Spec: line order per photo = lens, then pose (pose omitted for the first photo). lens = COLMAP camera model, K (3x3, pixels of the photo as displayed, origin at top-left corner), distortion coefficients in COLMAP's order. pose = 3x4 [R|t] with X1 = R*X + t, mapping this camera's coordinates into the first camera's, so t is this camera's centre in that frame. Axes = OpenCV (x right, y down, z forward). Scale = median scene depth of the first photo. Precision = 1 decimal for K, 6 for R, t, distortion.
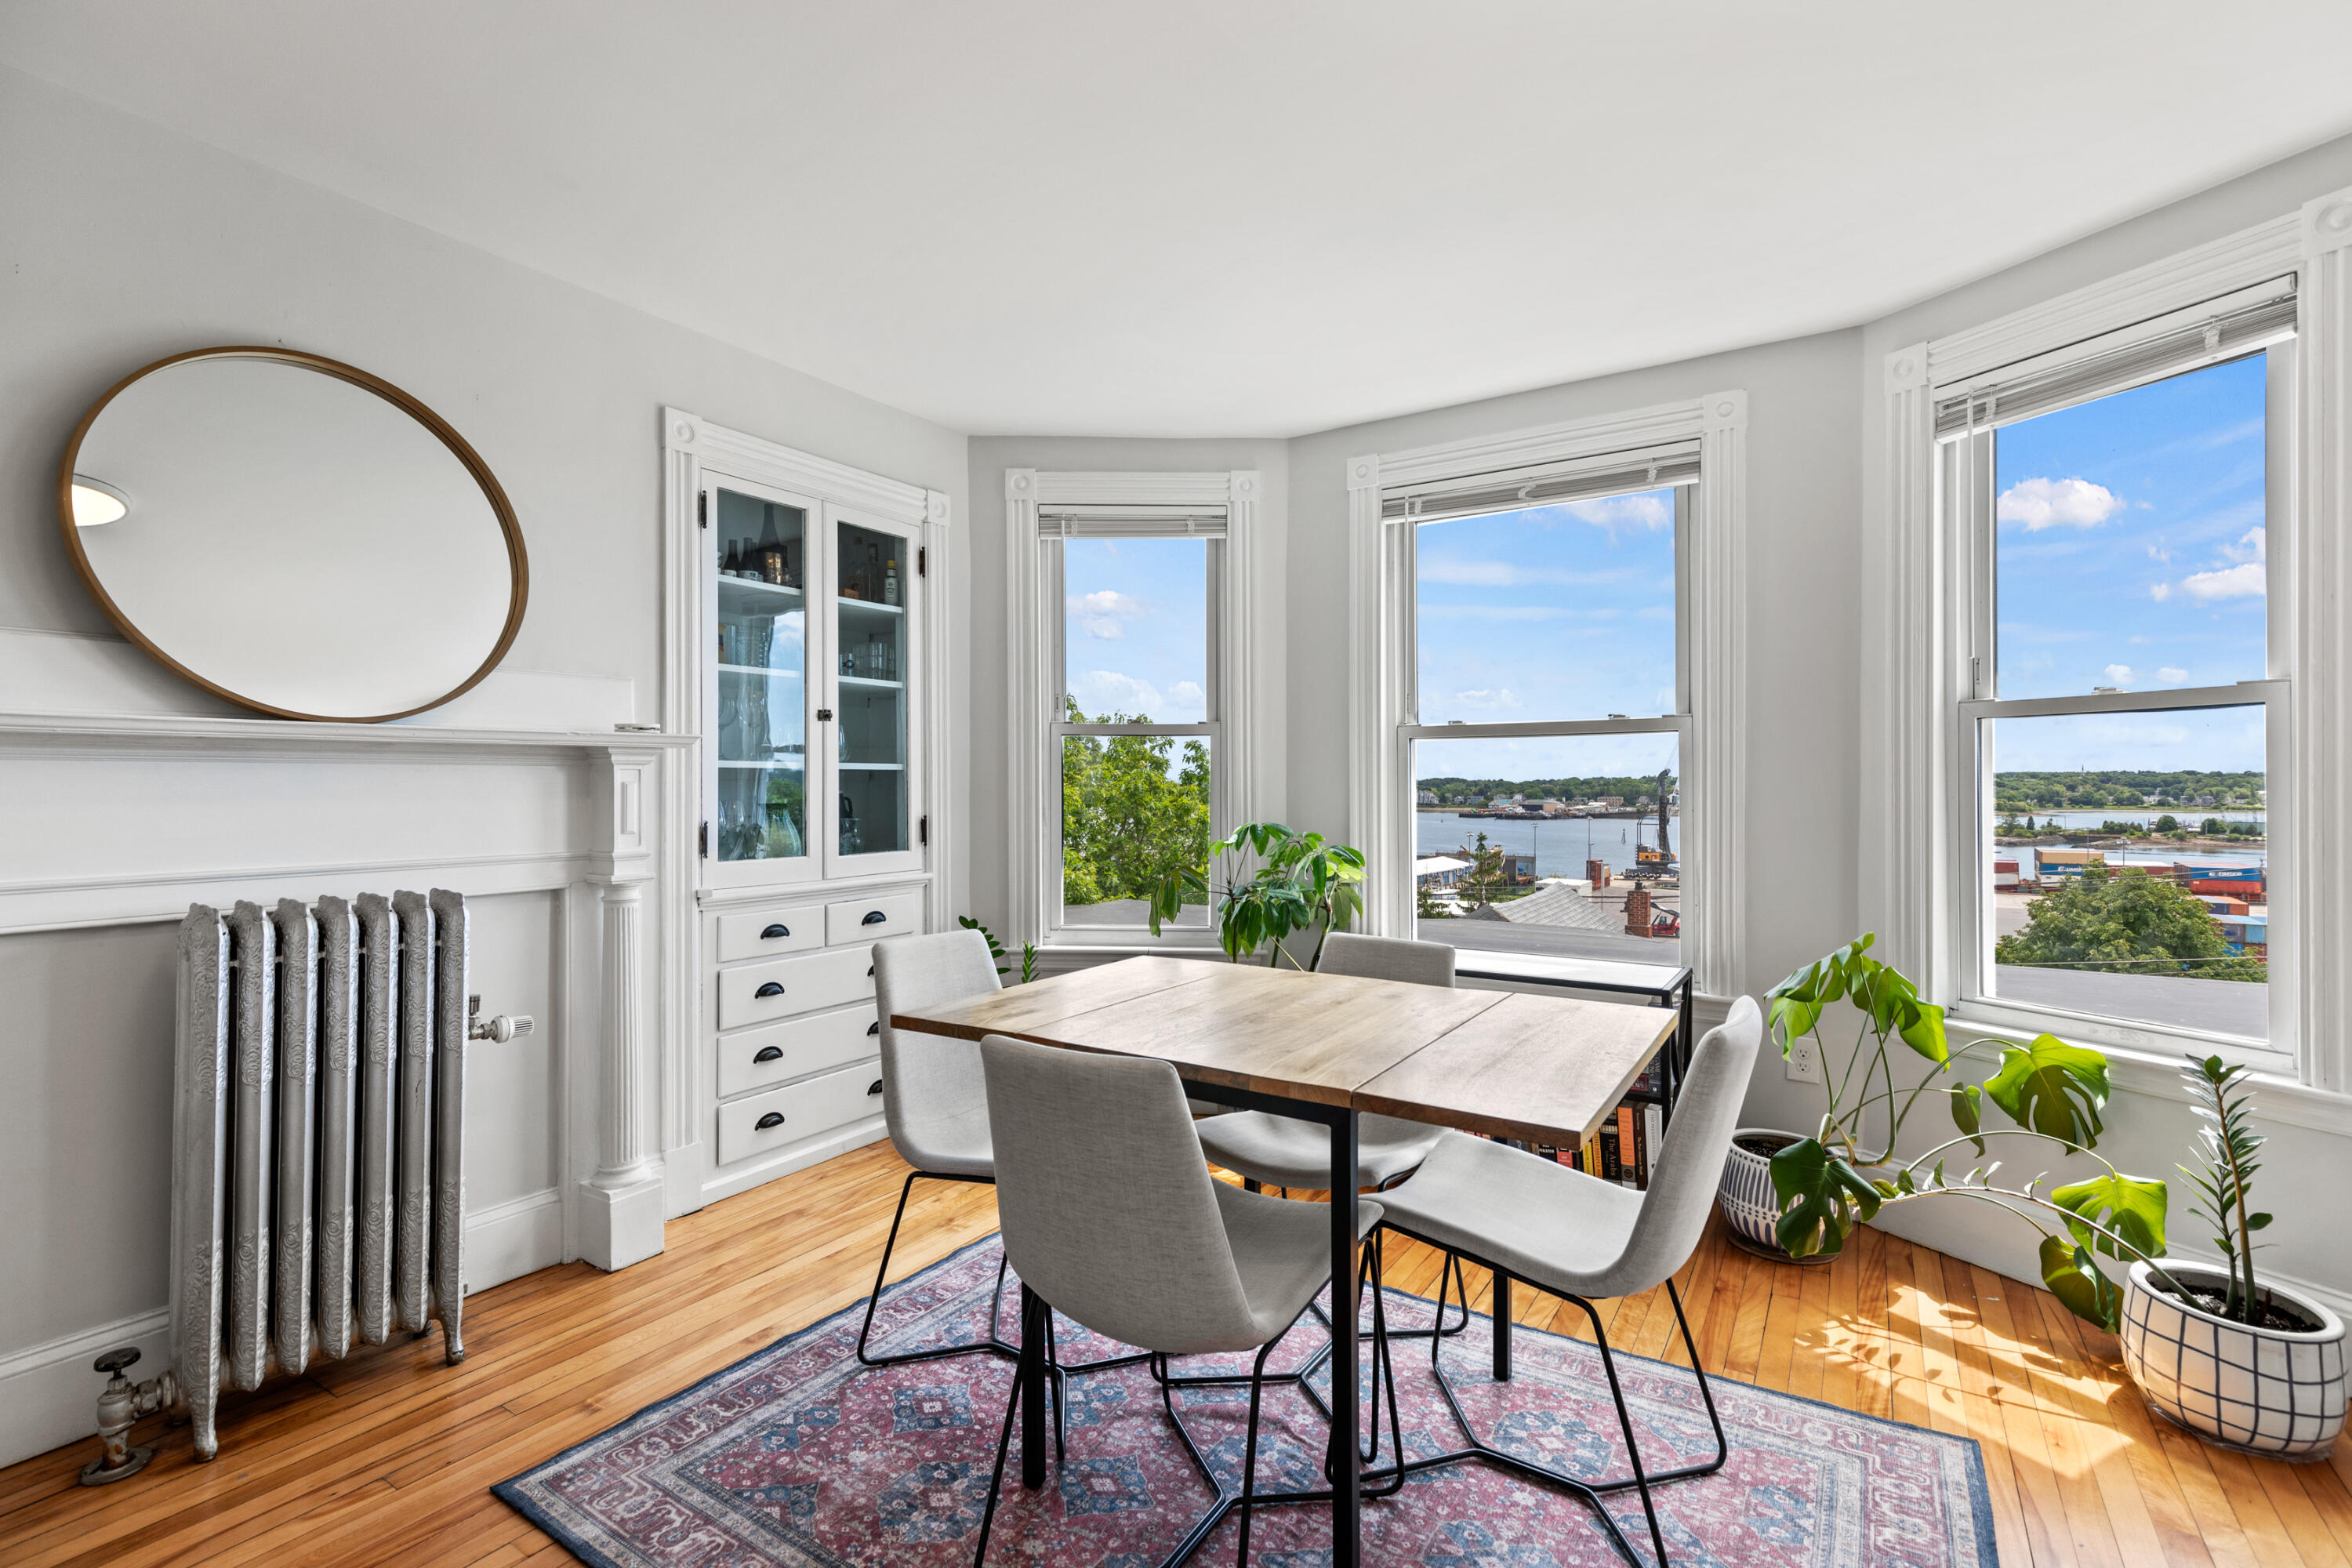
lens RADIAL K [[1071.5, 0, 1162.6], [0, 1071.5, 773.9], [0, 0, 1]] dist [-0.001538, -0.000700]
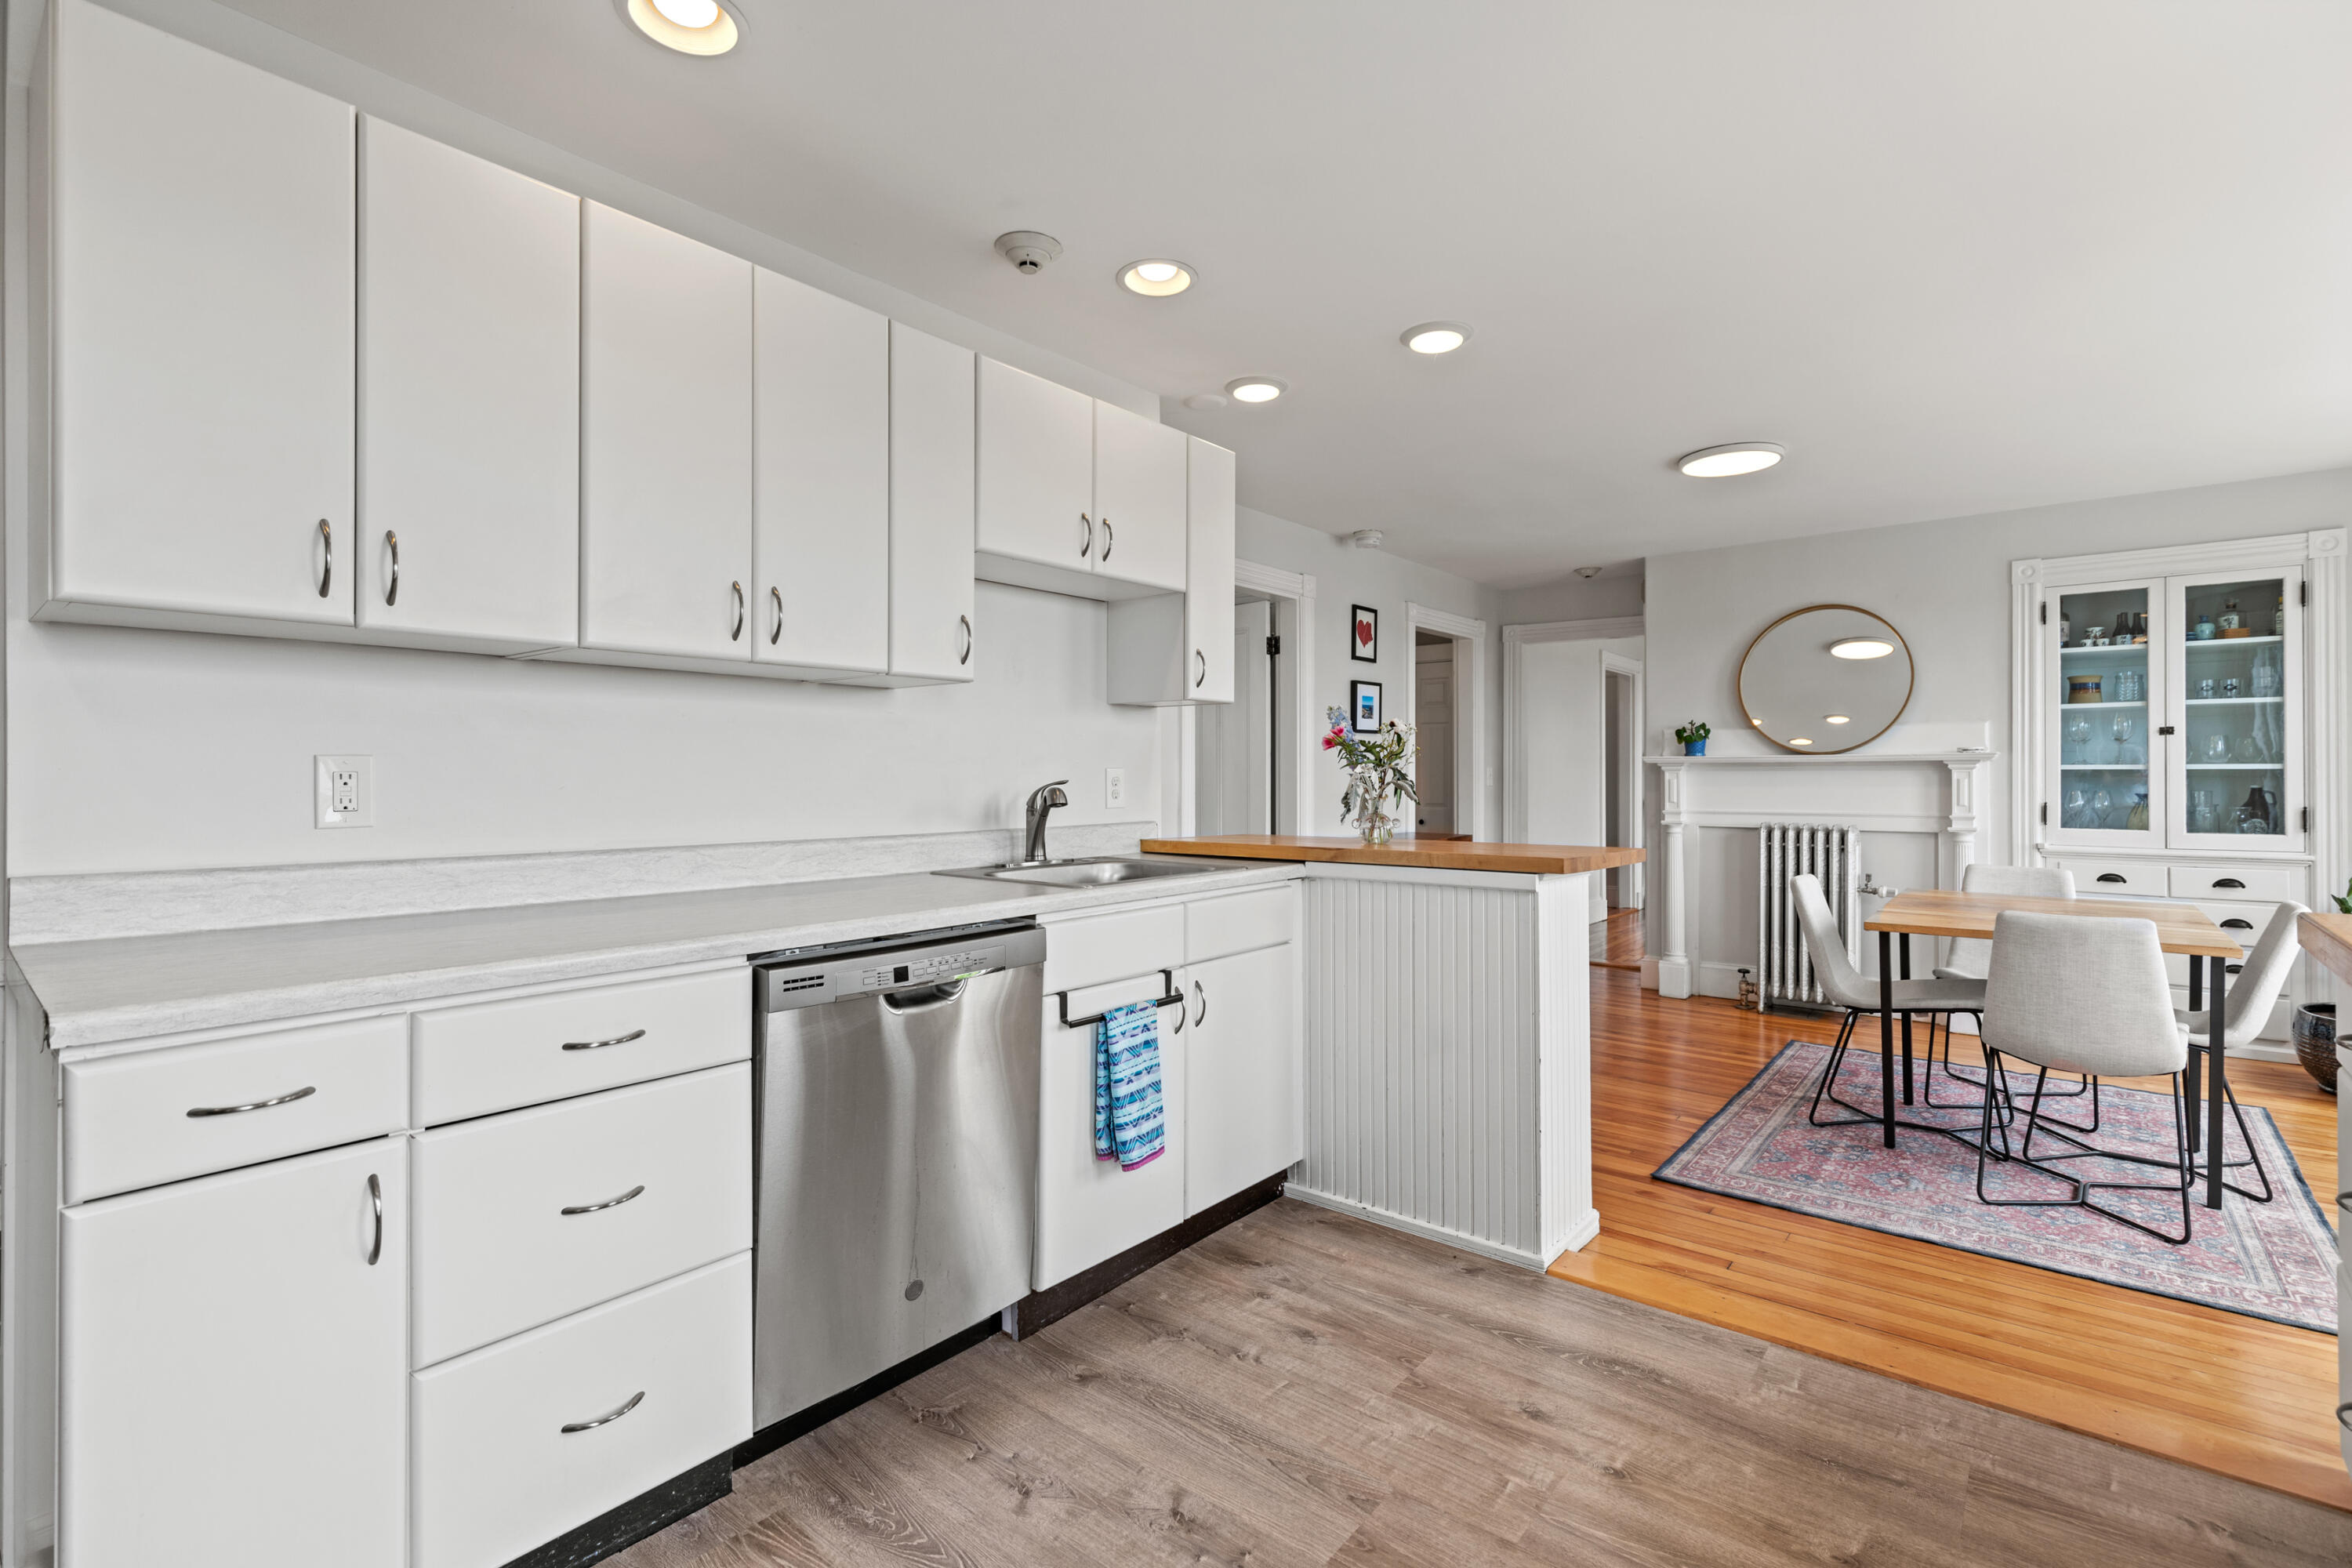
lens RADIAL K [[1071.5, 0, 1176.3], [0, 1071.5, 777.9], [0, 0, 1]] dist [-0.001538, -0.000700]
pose [[-0.131065, 0.000453, -0.991374, 1.235312], [0.009220, 0.999957, -0.000762, -0.004176], [0.991331, -0.009240, -0.131064, -0.097078]]
